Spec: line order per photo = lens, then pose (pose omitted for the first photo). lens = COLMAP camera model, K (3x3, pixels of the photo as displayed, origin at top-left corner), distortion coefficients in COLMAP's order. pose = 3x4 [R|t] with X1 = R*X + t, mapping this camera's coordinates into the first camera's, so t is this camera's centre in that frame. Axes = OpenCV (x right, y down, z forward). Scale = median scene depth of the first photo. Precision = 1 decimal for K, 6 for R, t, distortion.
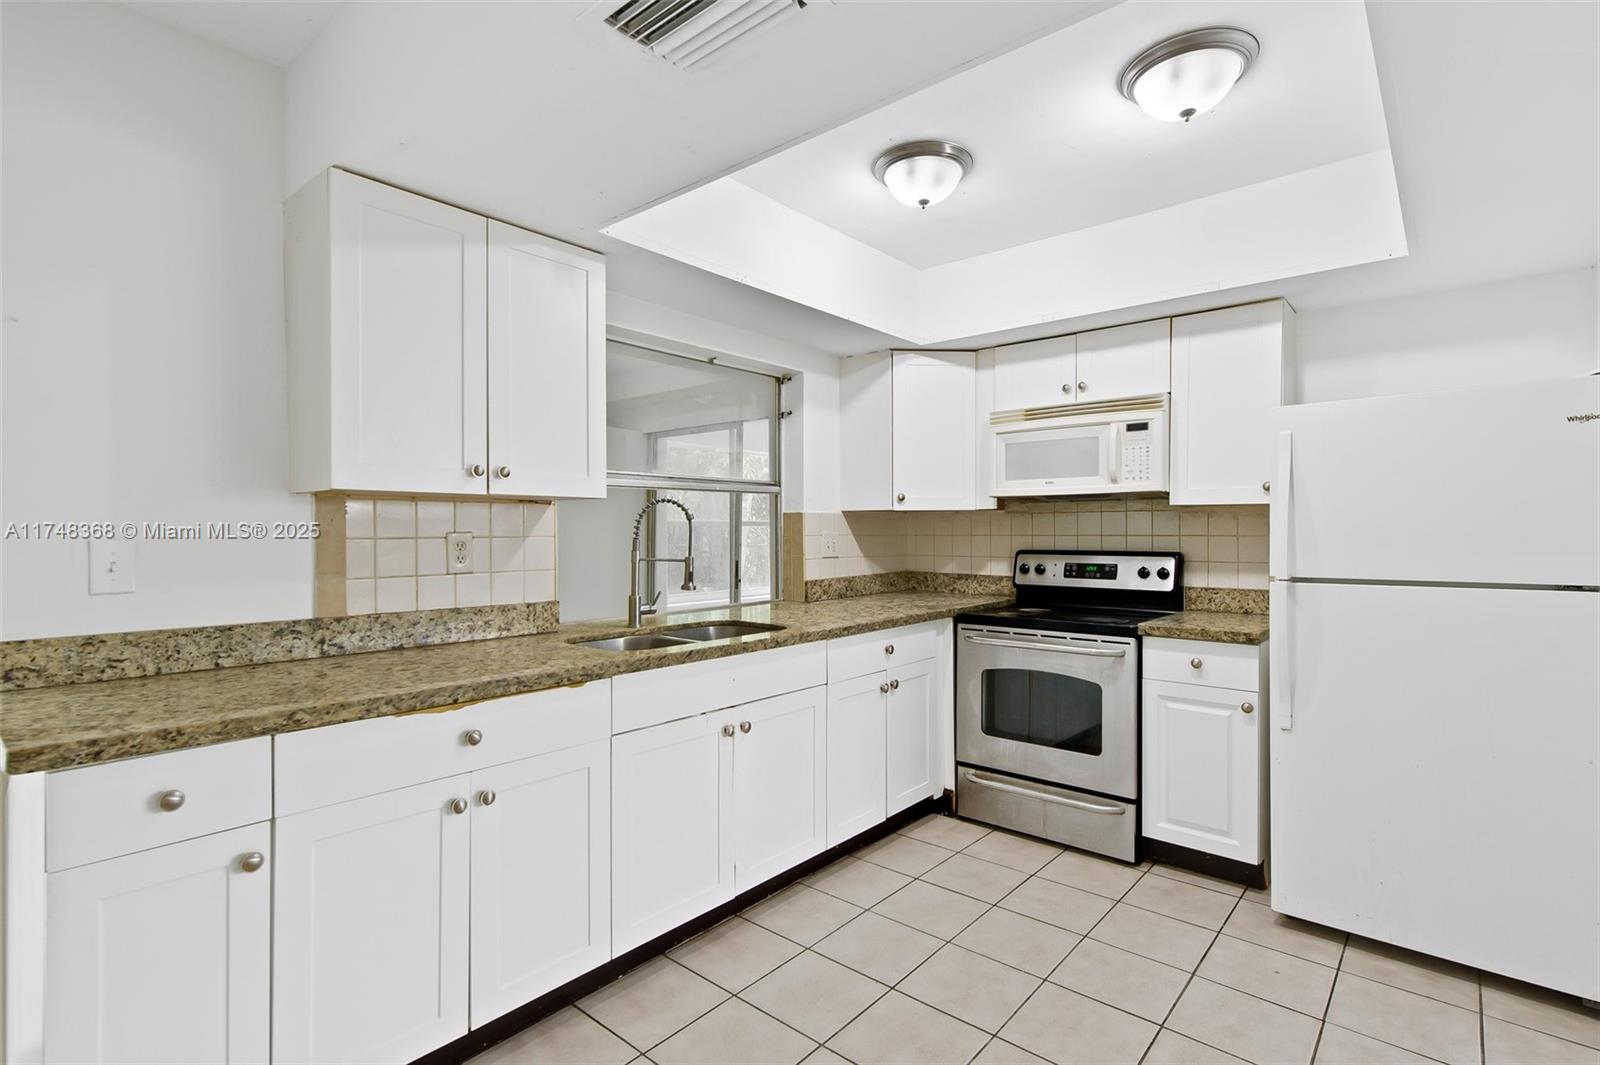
lens RADIAL K [[764.1, 0, 801.9], [0, 764.1, 537.8], [0, 0, 1]] dist [0.015614, -0.000750]
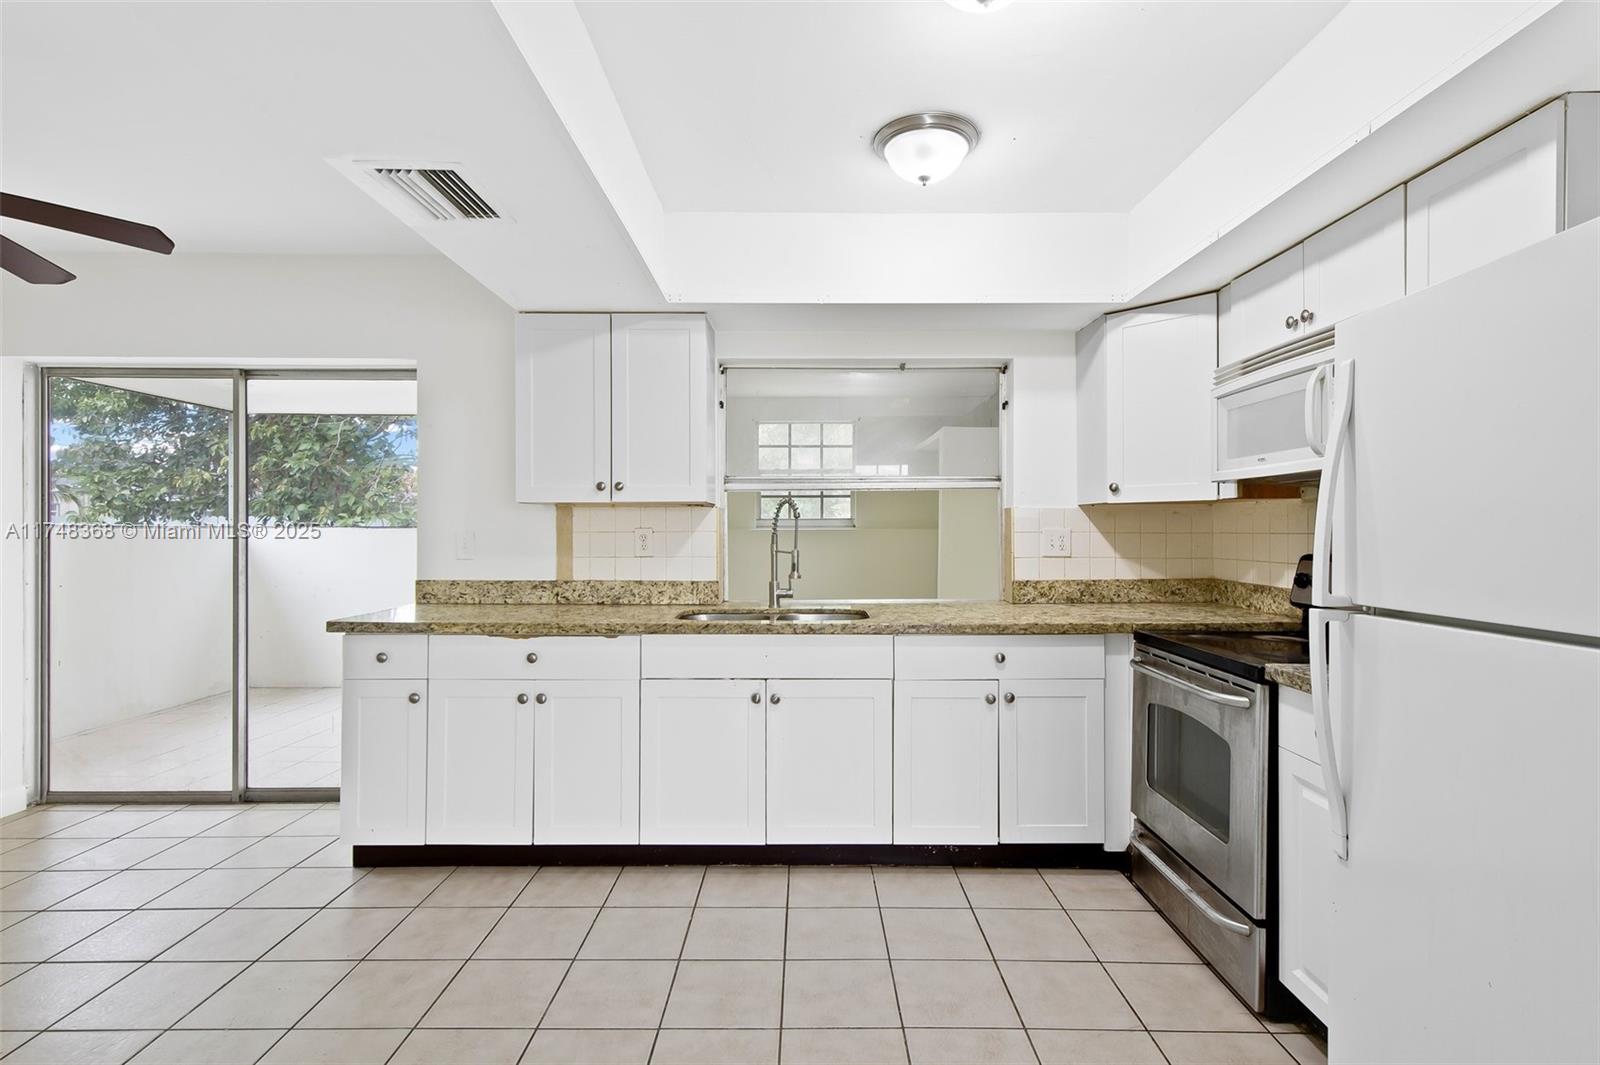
lens RADIAL K [[758.3, 0, 806.2], [0, 758.3, 531.9], [0, 0, 1]] dist [0.016303, -0.006320]
pose [[0.651482, 0.004182, -0.758652, 0.729986], [-0.007481, 0.999972, -0.000912, -0.001162], [0.758627, 0.006270, 0.651495, 0.265588]]
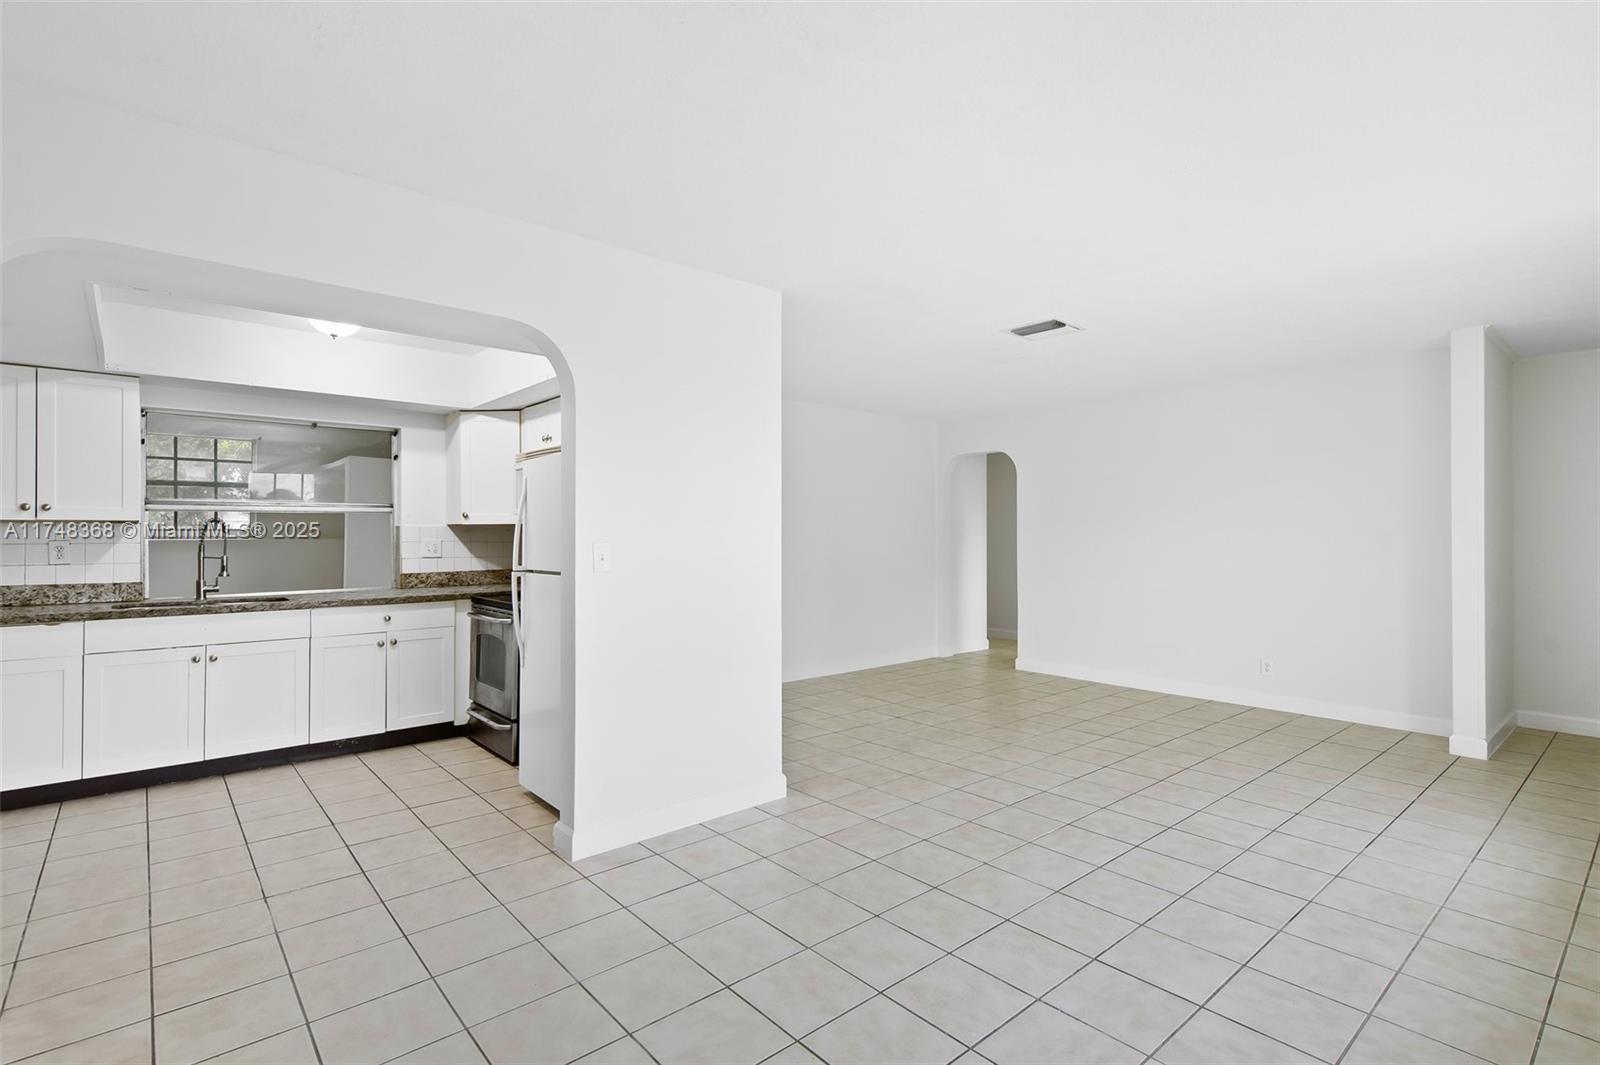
lens RADIAL K [[758.3, 0, 806.2], [0, 758.3, 531.9], [0, 0, 1]] dist [0.016303, -0.006320]
pose [[0.989532, -0.001401, -0.144307, 1.285791], [-0.000646, 0.999900, -0.014135, -0.003237], [0.144312, 0.014080, 0.989432, -0.406698]]
